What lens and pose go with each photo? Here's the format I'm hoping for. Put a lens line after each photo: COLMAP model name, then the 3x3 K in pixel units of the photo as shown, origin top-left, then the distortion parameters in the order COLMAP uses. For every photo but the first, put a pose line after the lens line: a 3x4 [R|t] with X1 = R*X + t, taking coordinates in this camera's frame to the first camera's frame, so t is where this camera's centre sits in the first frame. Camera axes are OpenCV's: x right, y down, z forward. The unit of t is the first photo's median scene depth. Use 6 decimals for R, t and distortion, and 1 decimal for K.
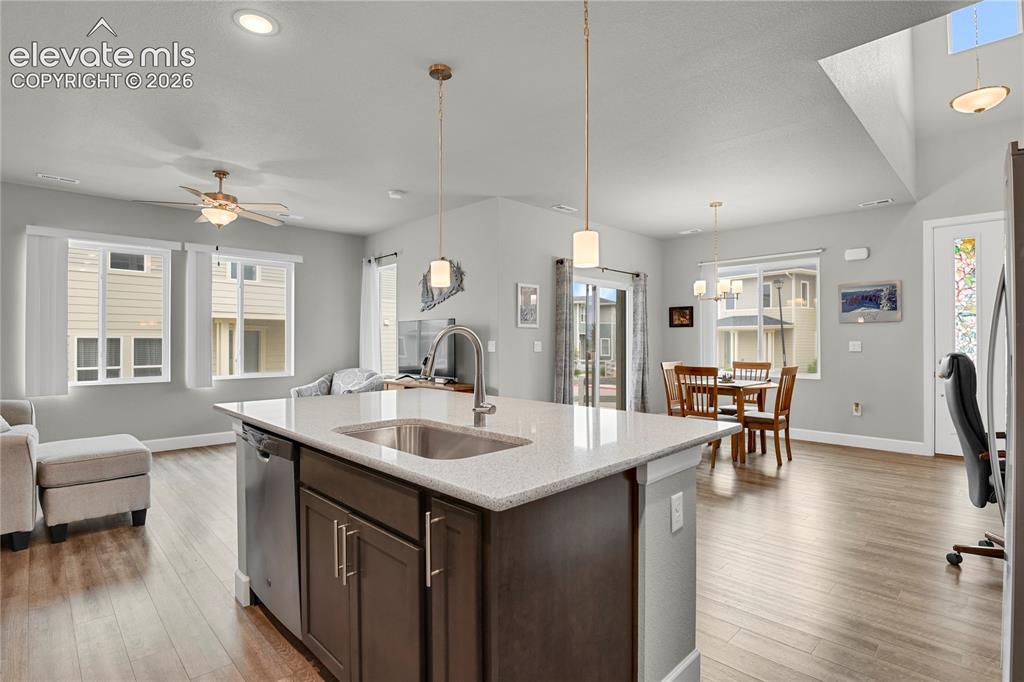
lens RADIAL K [[492.2, 0, 538.6], [0, 492.2, 339.7], [0, 0, 1]] dist [0.000415, -0.000022]
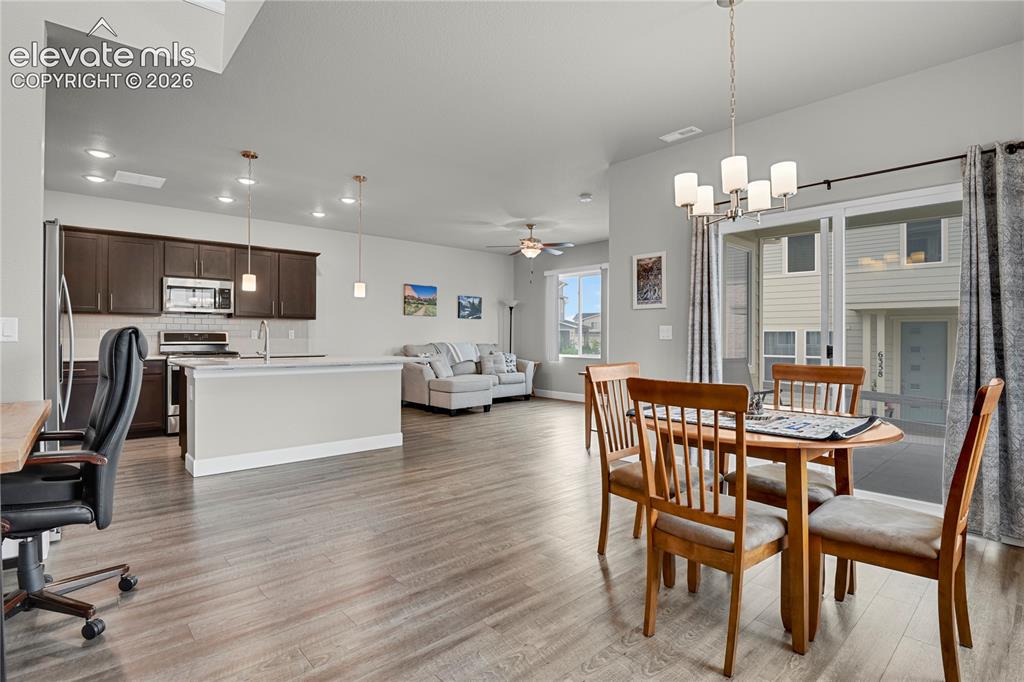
lens RADIAL K [[492.2, 0, 538.6], [0, 492.2, 339.7], [0, 0, 1]] dist [0.000415, -0.000022]
pose [[-0.058452, 0.002594, -0.998287, 0.760040], [0.003413, 0.999991, 0.002399, 0.019715], [0.998284, -0.003267, -0.058461, 0.910059]]
